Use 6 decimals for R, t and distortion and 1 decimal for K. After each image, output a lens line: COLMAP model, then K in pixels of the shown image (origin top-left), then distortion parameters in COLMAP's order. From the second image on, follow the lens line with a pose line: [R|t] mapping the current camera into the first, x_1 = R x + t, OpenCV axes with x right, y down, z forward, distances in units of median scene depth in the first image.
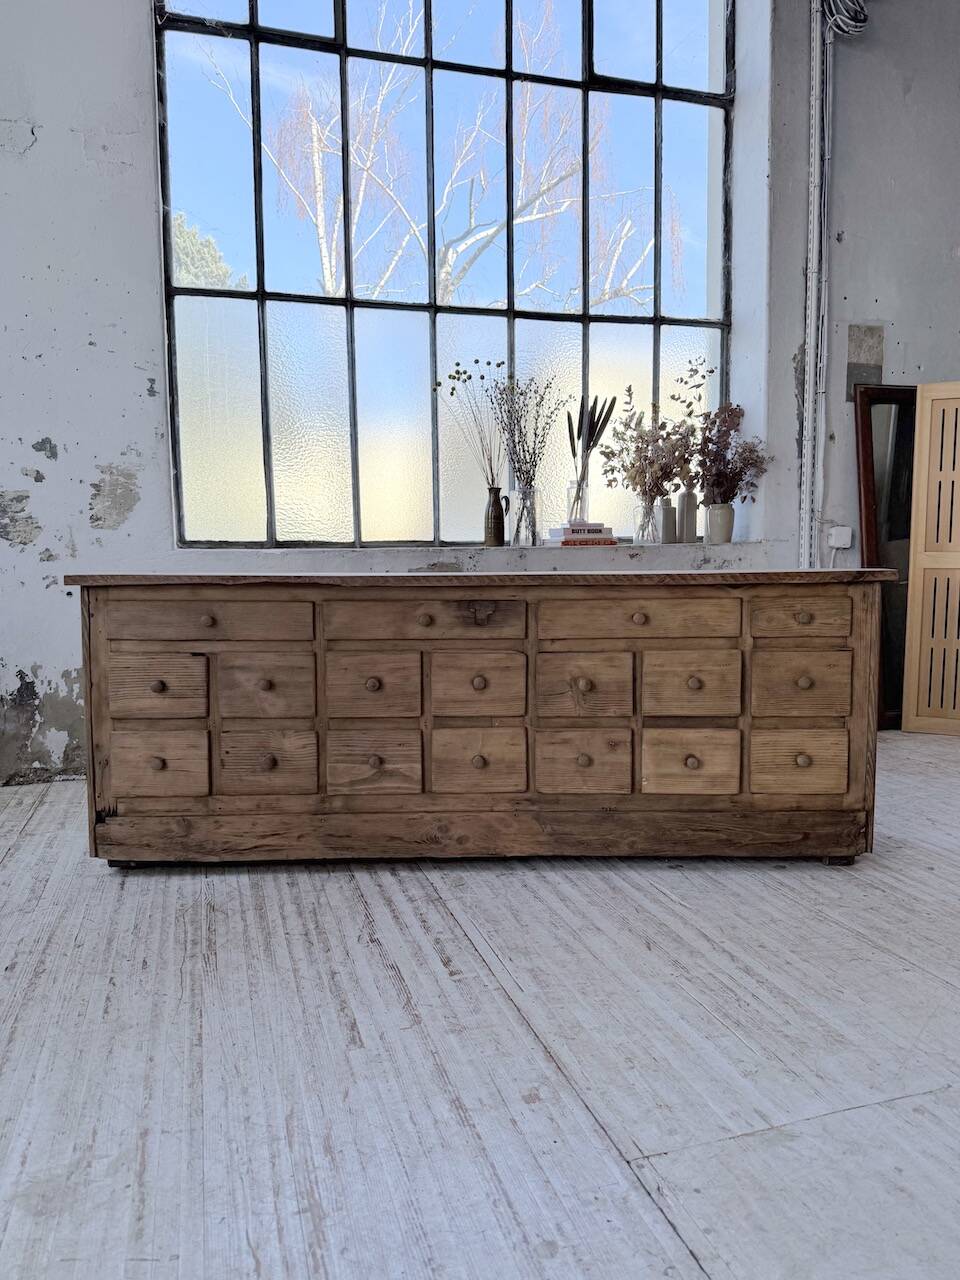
lens RADIAL K [[913.2, 0, 481.1], [0, 913.2, 635.9], [0, 0, 1]] dist [0.061150, -0.086716]
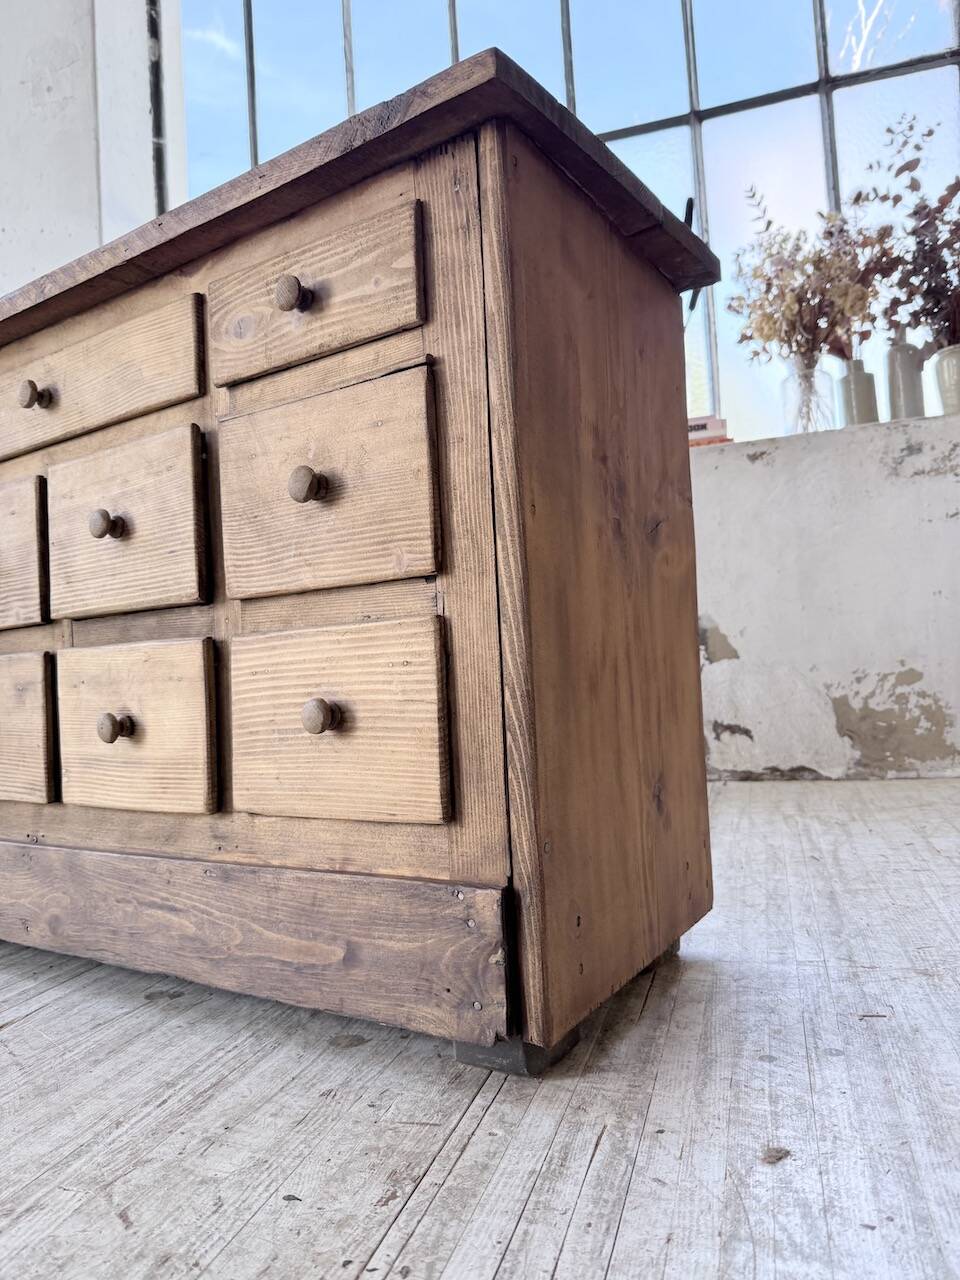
lens RADIAL K [[913.2, 0, 489.0], [0, 913.2, 635.3], [0, 0, 1]] dist [0.061150, -0.086716]
pose [[0.831293, -0.061502, -0.552421, 0.583816], [0.005557, 0.994730, -0.102382, 0.139783], [0.555806, 0.082039, 0.827254, 0.752685]]
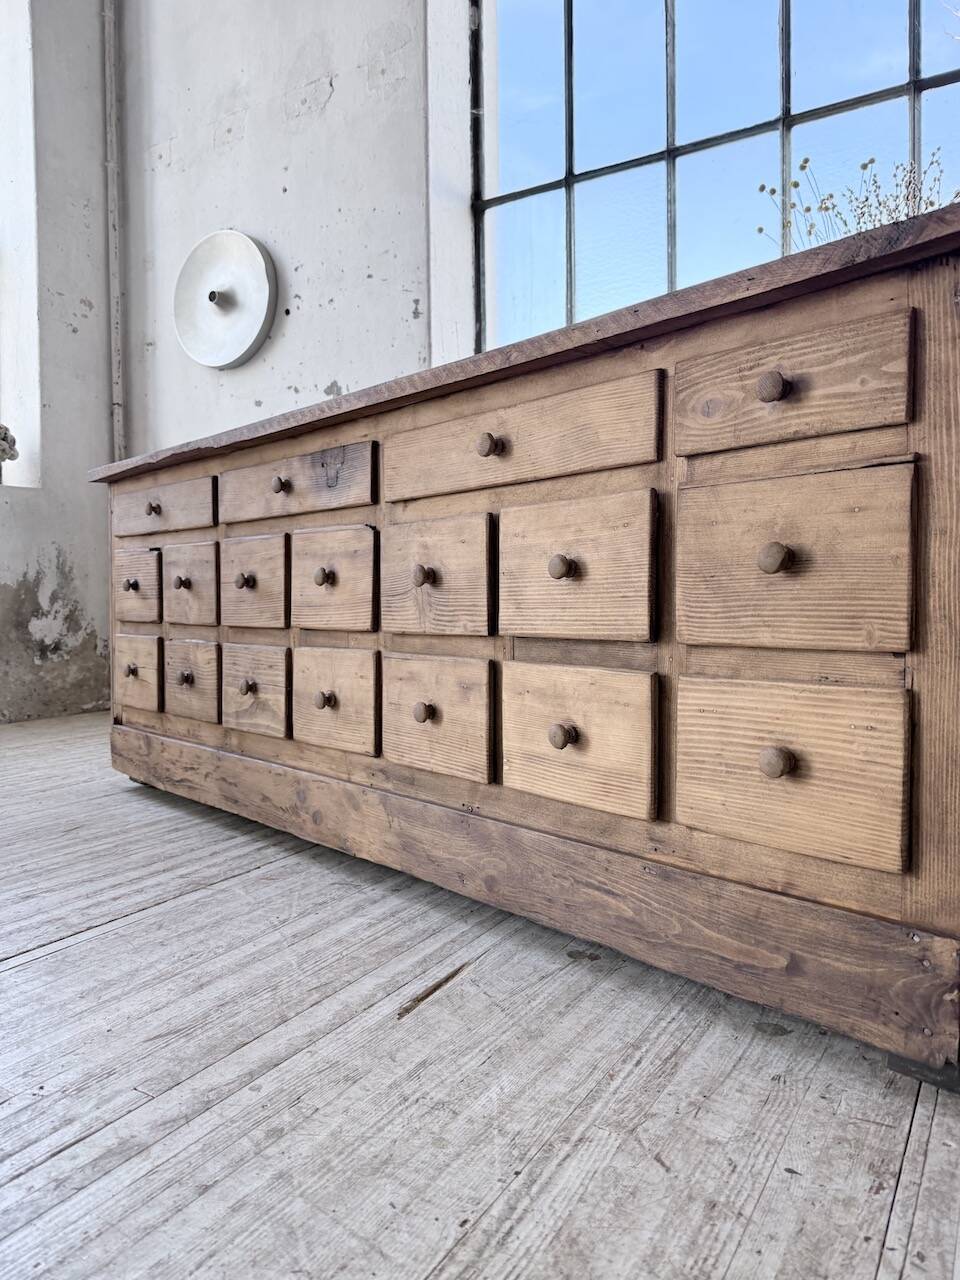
lens RADIAL K [[913.2, 0, 466.9], [0, 913.2, 629.5], [0, 0, 1]] dist [0.061150, -0.086716]
pose [[0.658335, 0.025108, -0.752306, 0.550071], [-0.057639, 0.998191, -0.017125, 0.093742], [0.750515, 0.054636, 0.658591, 0.643245]]
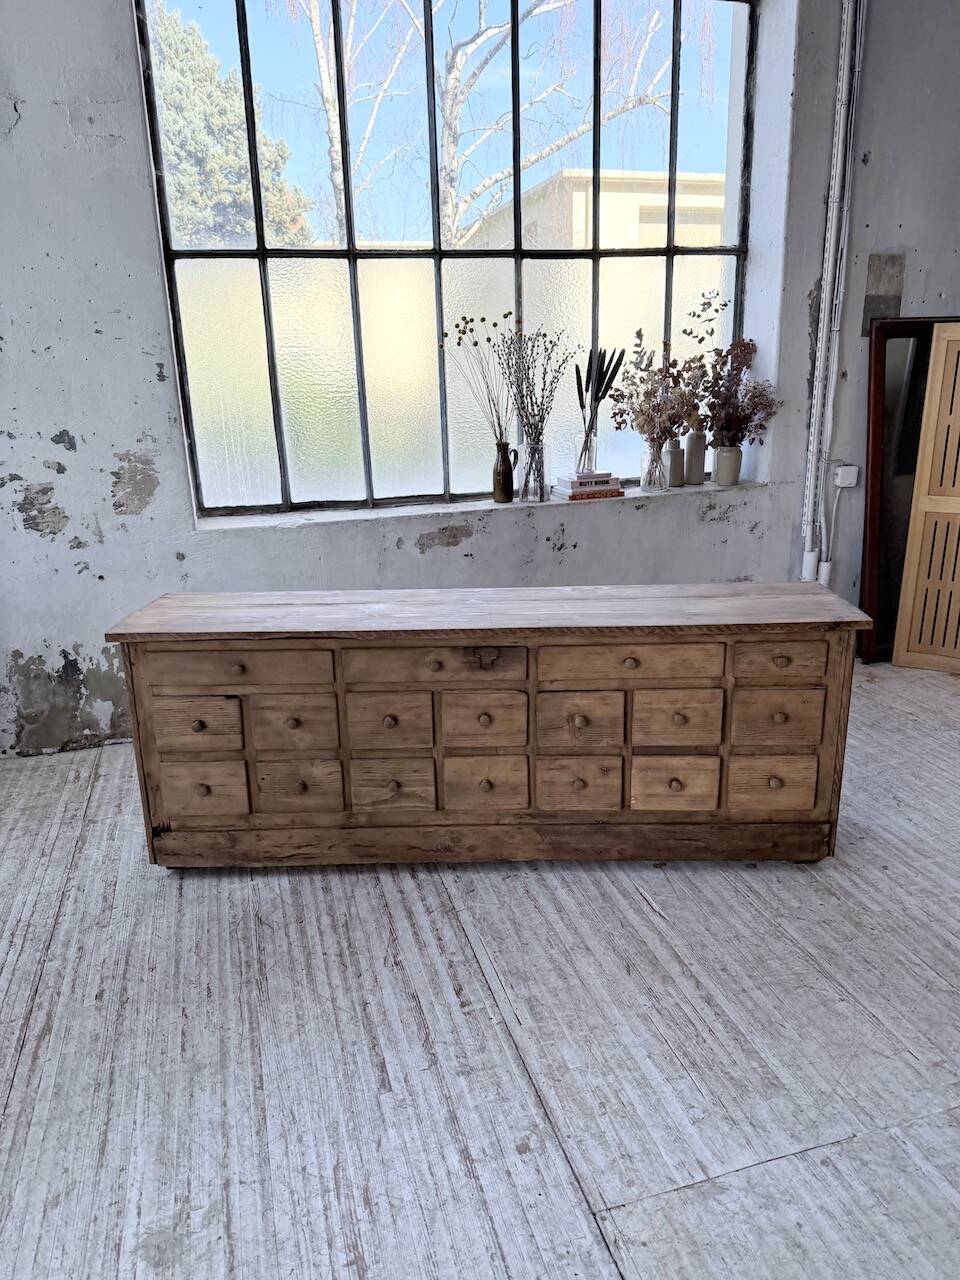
lens RADIAL K [[913.2, 0, 483.4], [0, 913.2, 642.9], [0, 0, 1]] dist [0.061150, -0.086716]
pose [[0.999755, -0.010073, -0.019734, 0.018555], [0.013998, 0.977561, 0.210187, -0.270406], [0.017174, -0.210411, 0.977462, -0.063174]]
